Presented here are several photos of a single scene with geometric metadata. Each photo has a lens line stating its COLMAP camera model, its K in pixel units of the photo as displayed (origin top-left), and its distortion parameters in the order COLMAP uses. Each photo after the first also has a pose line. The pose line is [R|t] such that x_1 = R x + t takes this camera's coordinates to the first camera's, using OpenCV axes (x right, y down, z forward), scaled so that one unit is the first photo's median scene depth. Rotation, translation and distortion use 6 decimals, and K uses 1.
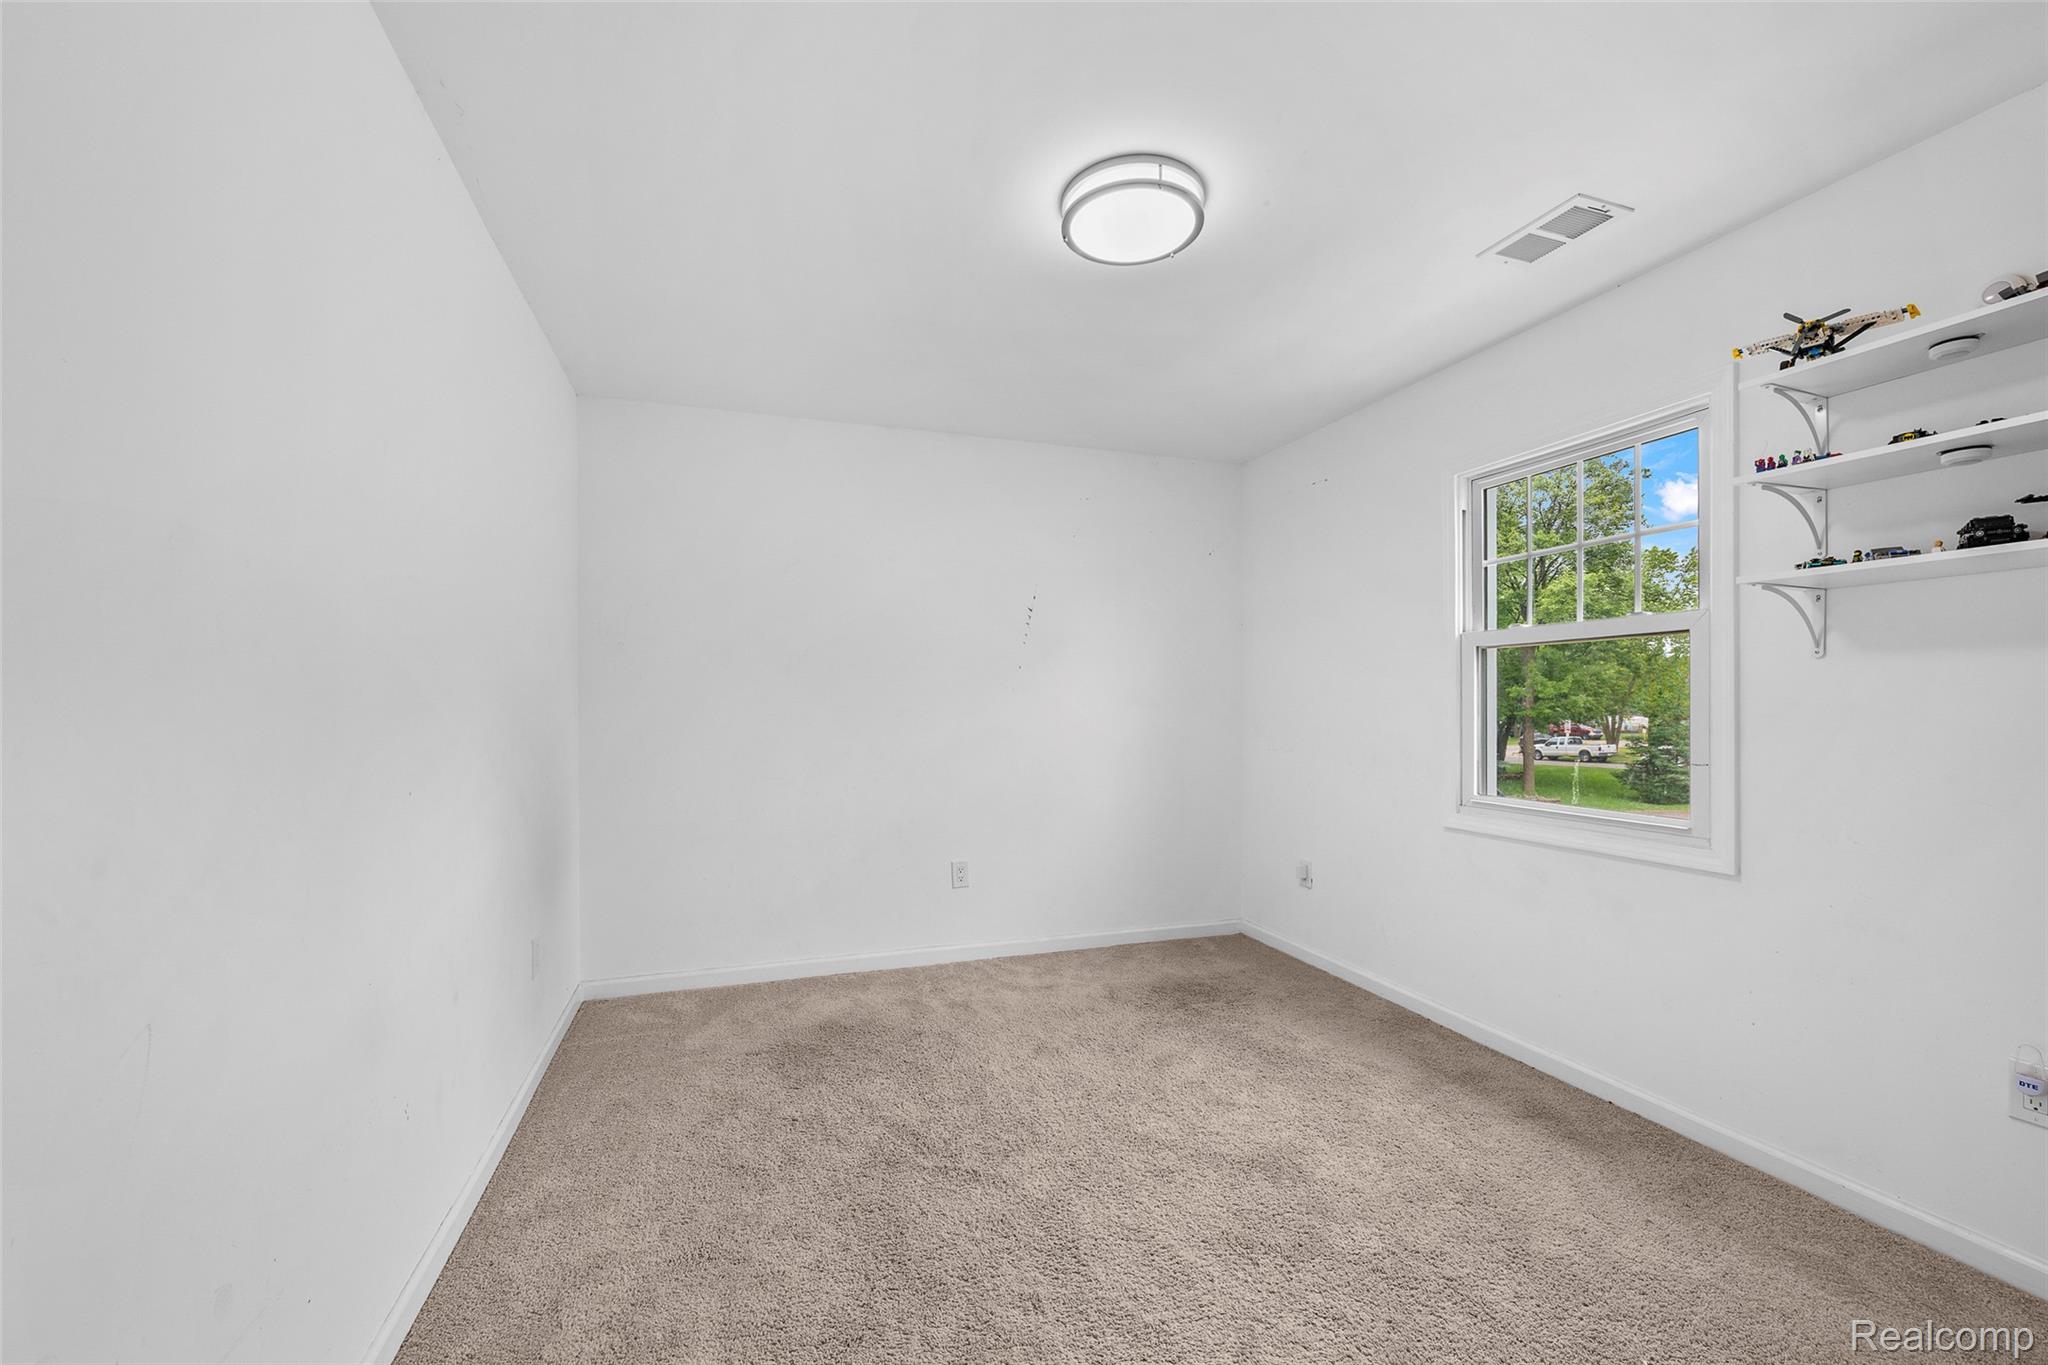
lens RADIAL K [[813.1, 0, 1012.1], [0, 813.1, 695.2], [0, 0, 1]] dist [0.002500, -0.000158]
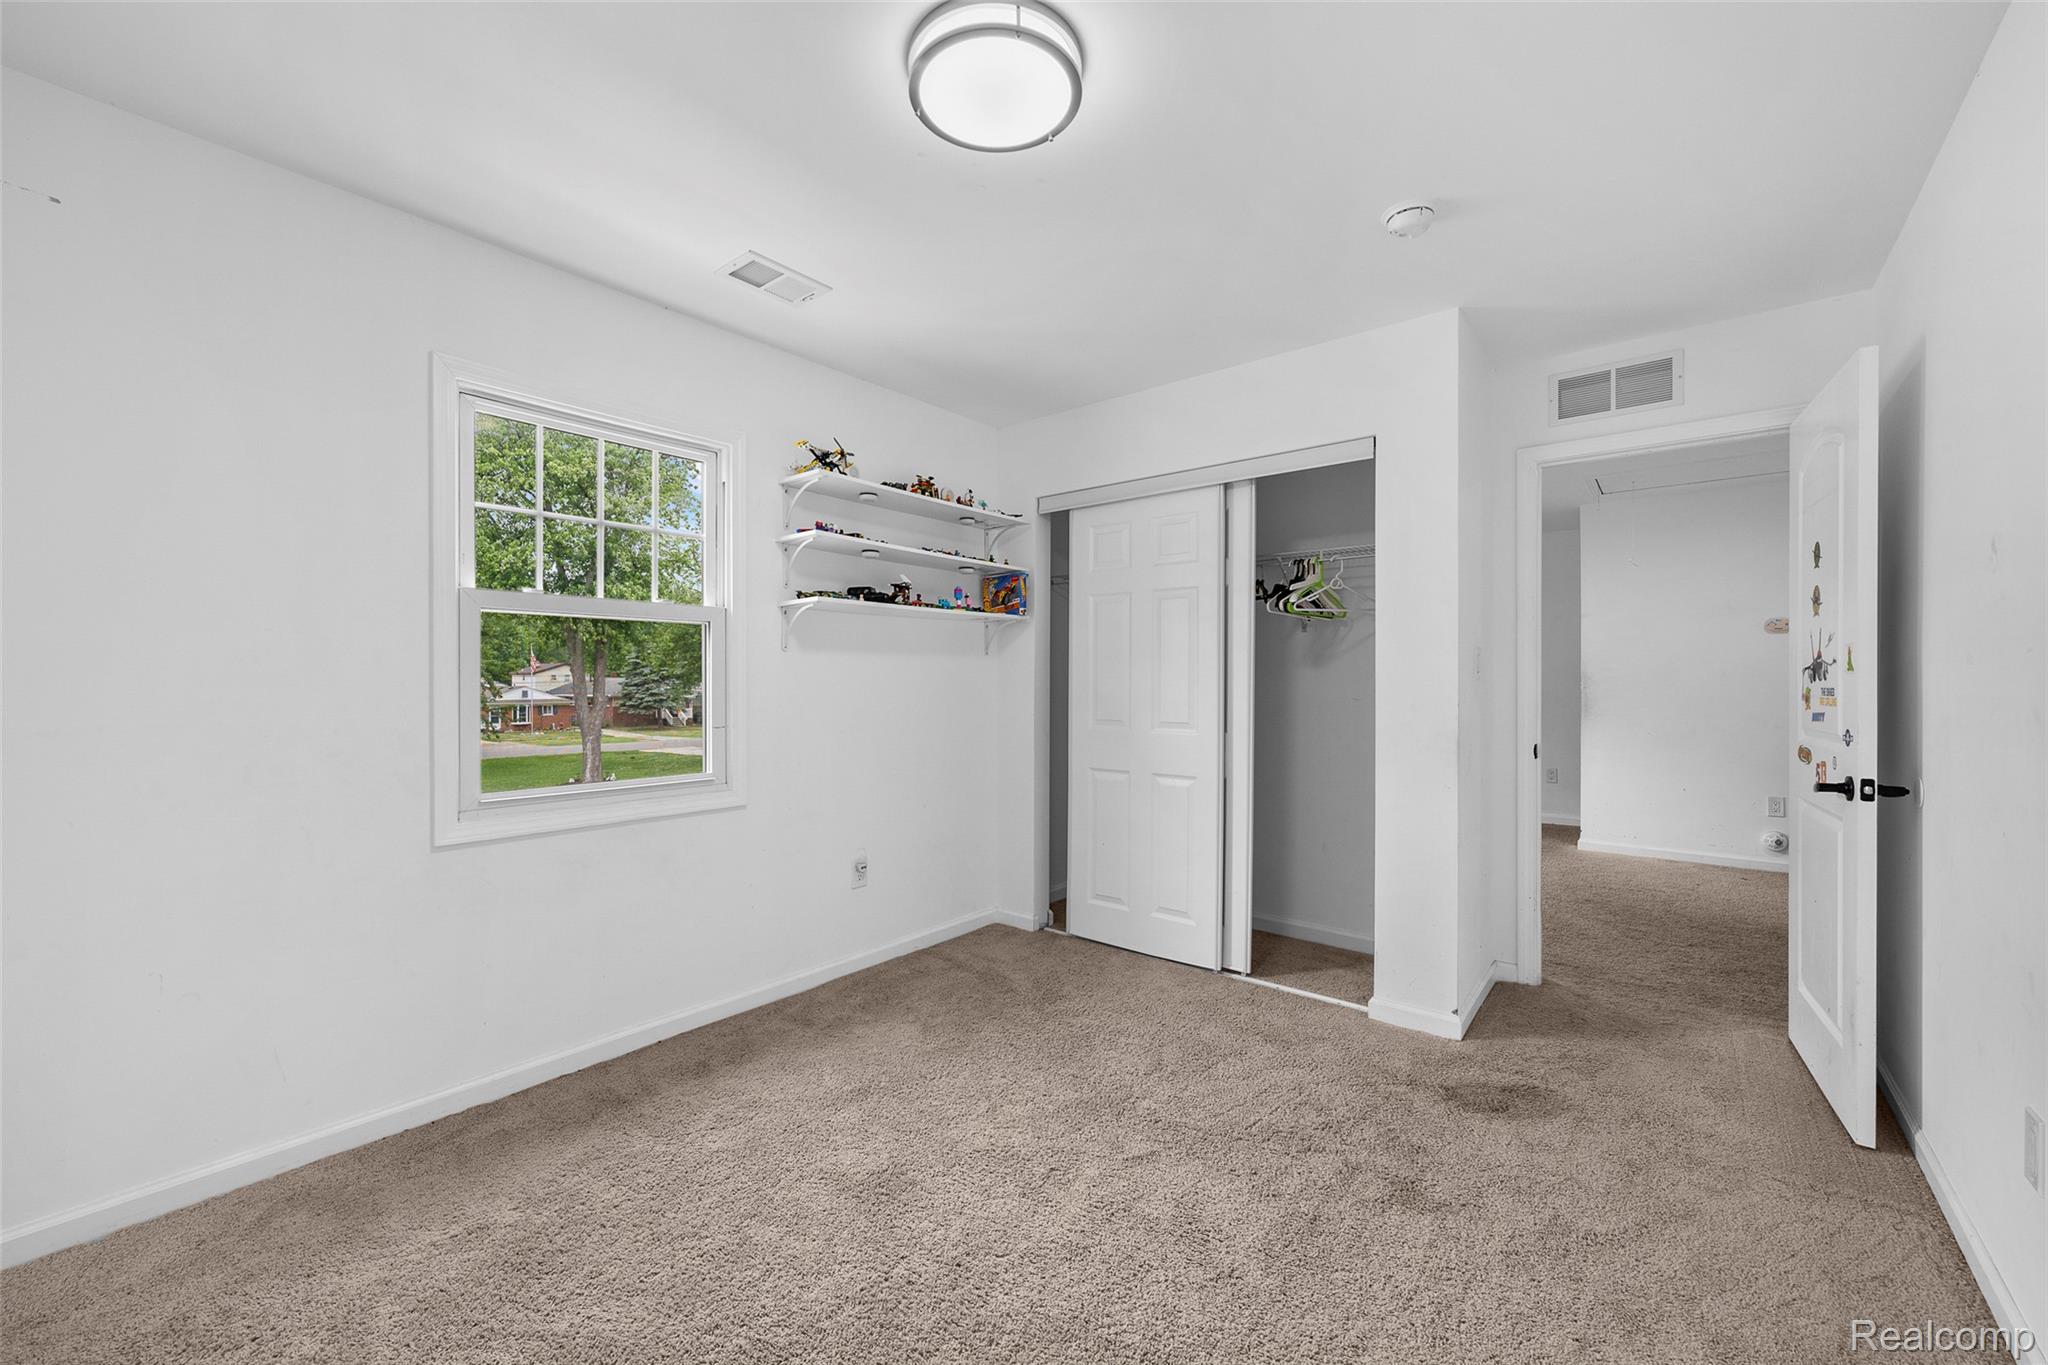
lens RADIAL K [[813.1, 0, 1005.2], [0, 813.1, 684.0], [0, 0, 1]] dist [0.002500, -0.000158]
pose [[-0.527561, 0.010486, 0.849453, -0.467054], [-0.000012, 0.999924, -0.012351, 0.030482], [-0.849517, -0.006527, -0.527520, 1.223349]]
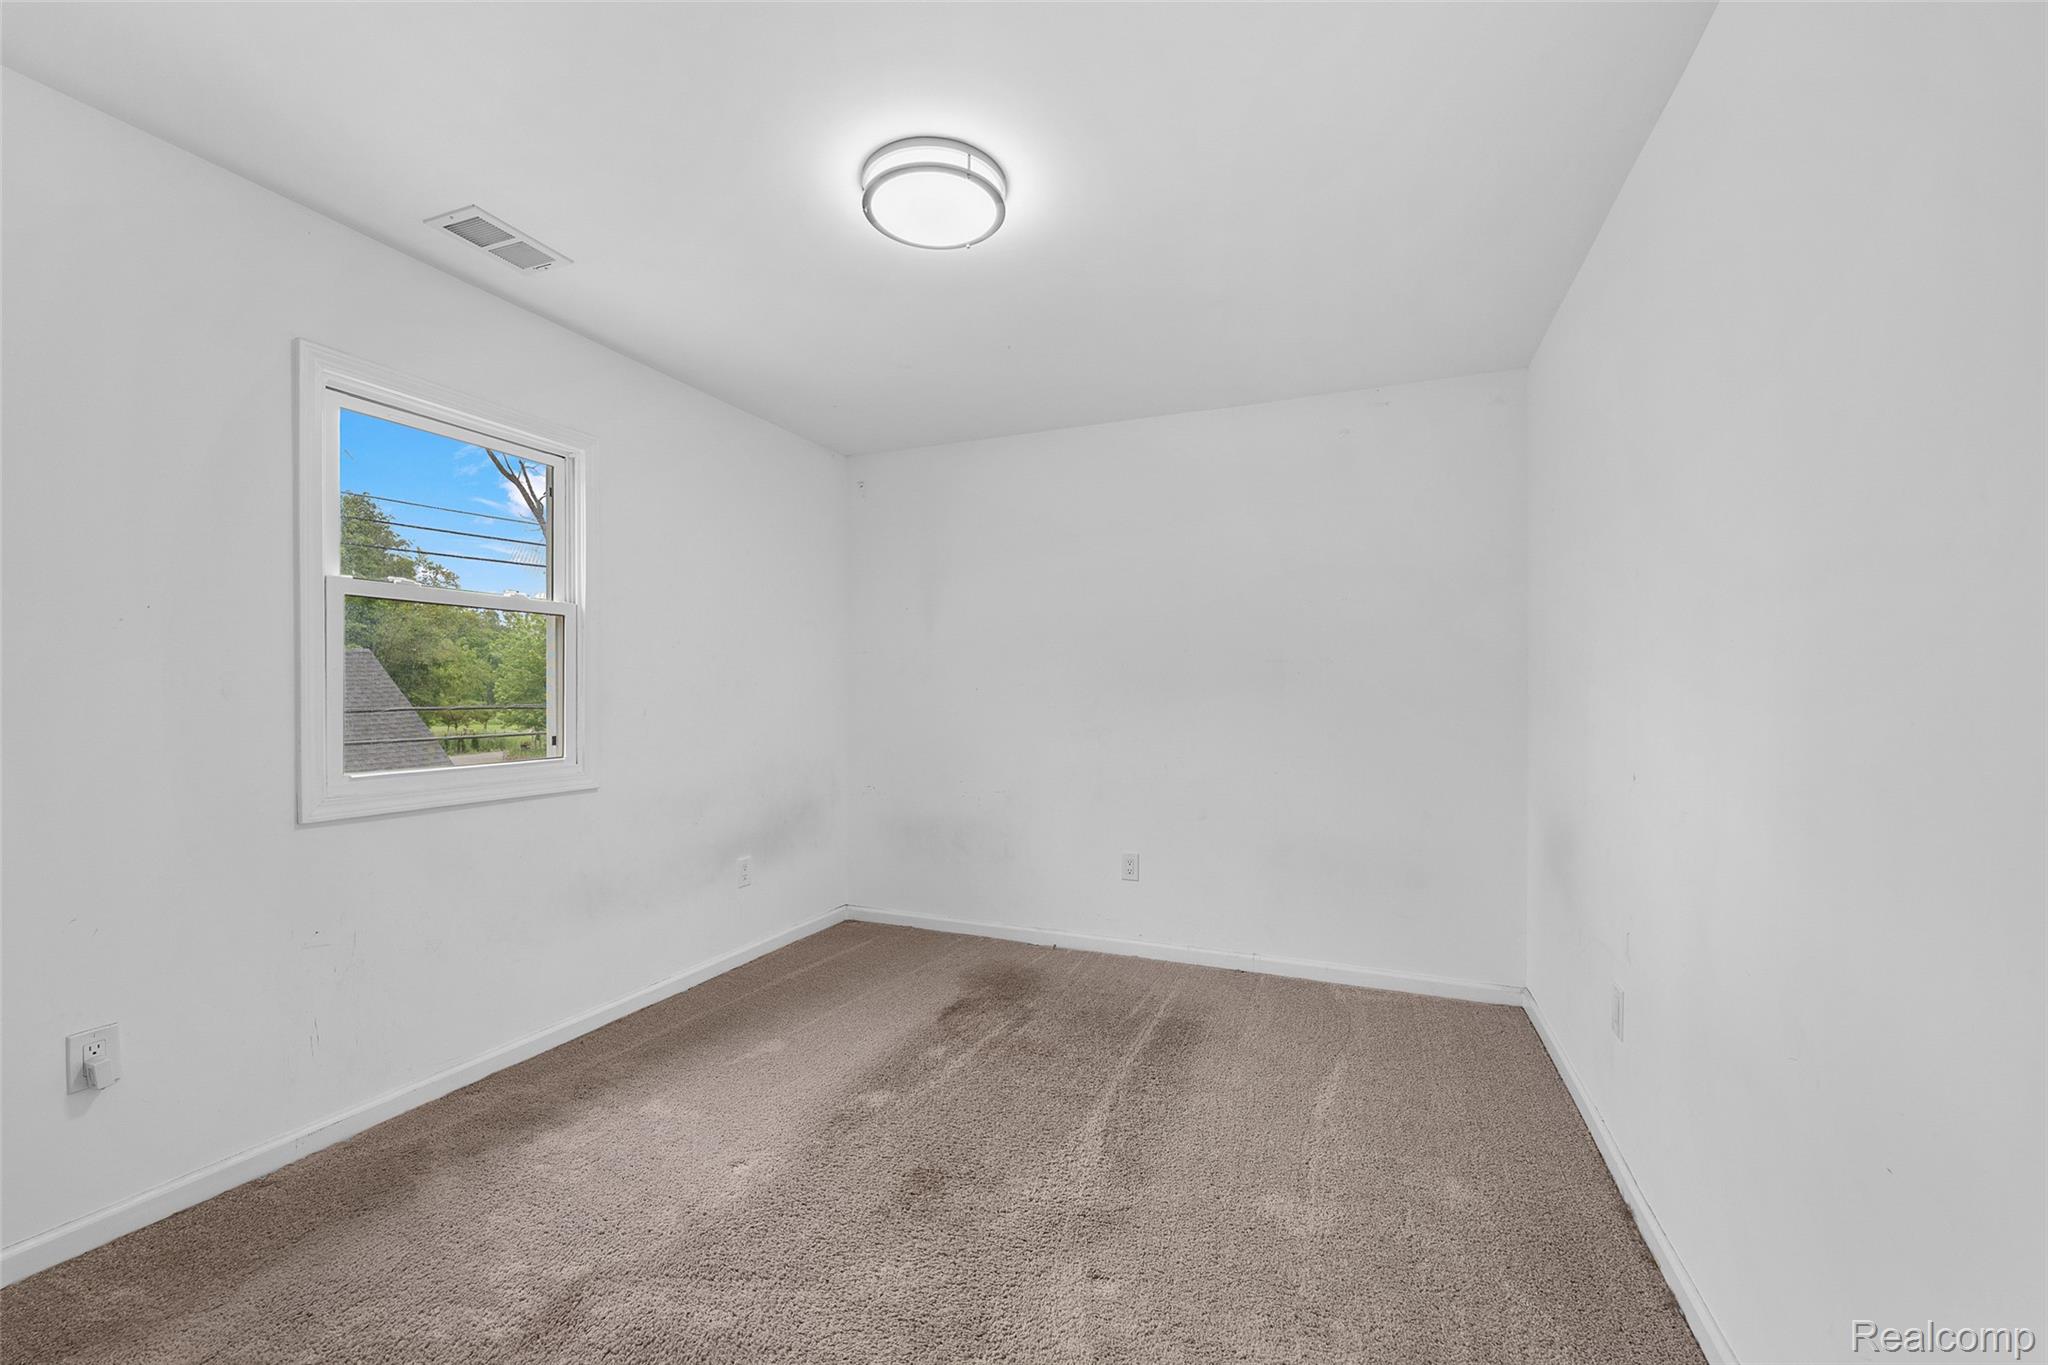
lens RADIAL K [[813.1, 0, 1029.1], [0, 813.1, 684.8], [0, 0, 1]] dist [0.002500, -0.000158]
pose [[-0.747776, 0.028906, 0.663322, -0.481628], [0.020002, 0.999579, -0.021010, 0.035750], [-0.663650, -0.002443, -0.748039, 1.300448]]
